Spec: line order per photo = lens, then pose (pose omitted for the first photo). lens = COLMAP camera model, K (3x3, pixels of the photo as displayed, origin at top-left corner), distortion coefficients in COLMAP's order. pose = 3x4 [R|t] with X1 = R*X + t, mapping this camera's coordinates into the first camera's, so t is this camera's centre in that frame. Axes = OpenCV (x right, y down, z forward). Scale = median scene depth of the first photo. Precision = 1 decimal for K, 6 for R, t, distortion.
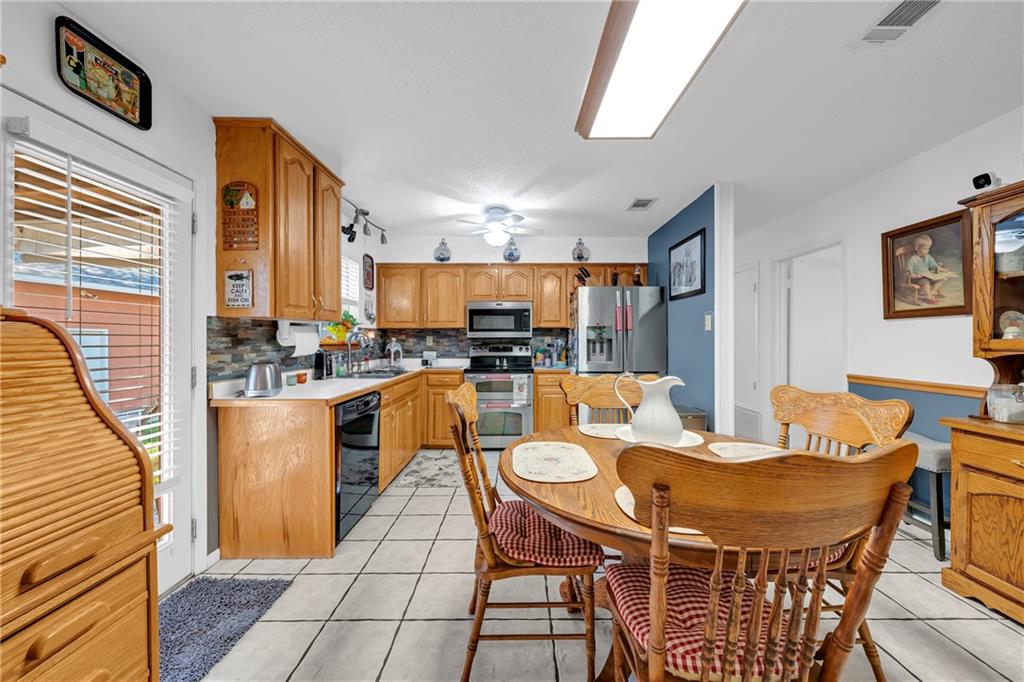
lens RADIAL K [[366.2, 0, 517.5], [0, 366.2, 340.1], [0, 0, 1]] dist [-0.002954, 0.000080]
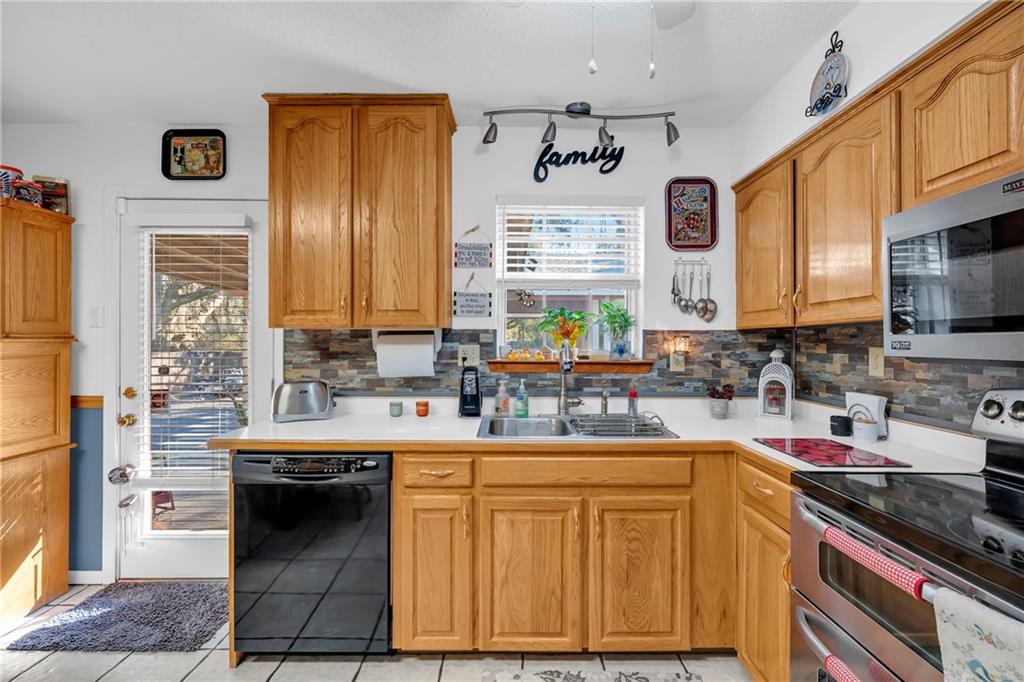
lens RADIAL K [[461.8, 0, 513.6], [0, 461.8, 341.9], [0, 0, 1]] dist [0.001269, -0.001781]
pose [[0.003269, -0.001565, -0.999993, 0.276139], [-0.004298, 0.999990, -0.001579, -0.022071], [0.999985, 0.004303, 0.003263, 1.086824]]
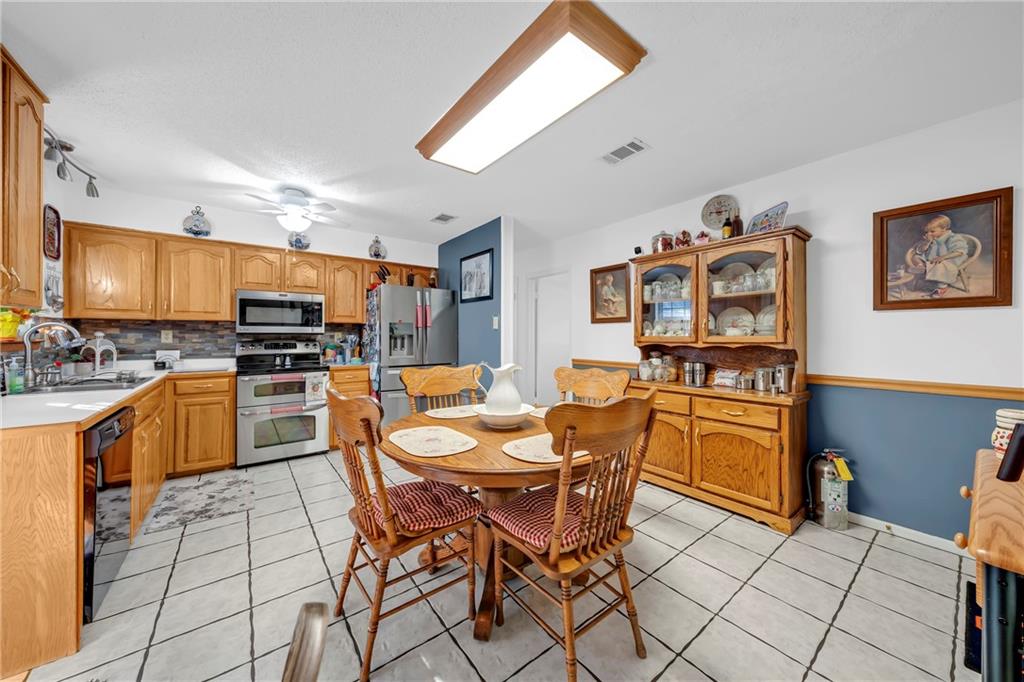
lens RADIAL K [[353.5, 0, 513.7], [0, 353.5, 334.3], [0, 0, 1]] dist [-0.001236, 0.000087]
pose [[0.793935, 0.004426, 0.607986, -0.185460], [-0.002383, 0.999988, -0.004168, -0.001776], [-0.607997, 0.001861, 0.793937, -0.021683]]
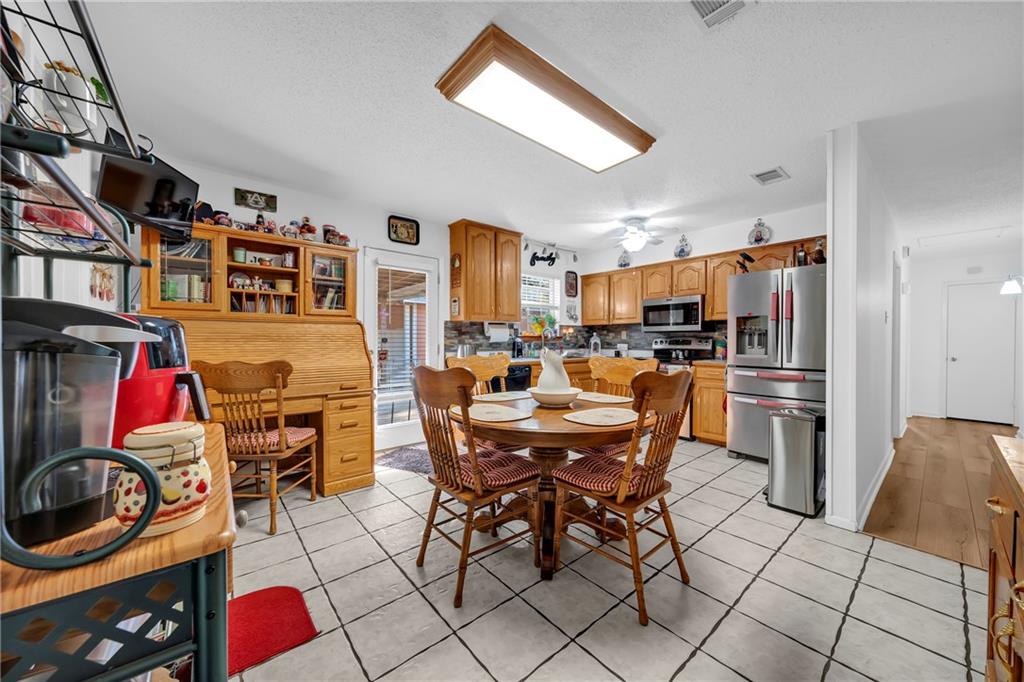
lens RADIAL K [[366.2, 0, 518.1], [0, 366.2, 340.1], [0, 0, 1]] dist [-0.002954, 0.000080]
pose [[0.648861, 0.003549, -0.760898, 0.699362], [-0.002555, 0.999994, 0.002485, 0.026673], [0.760902, 0.000332, 0.648866, -0.035942]]
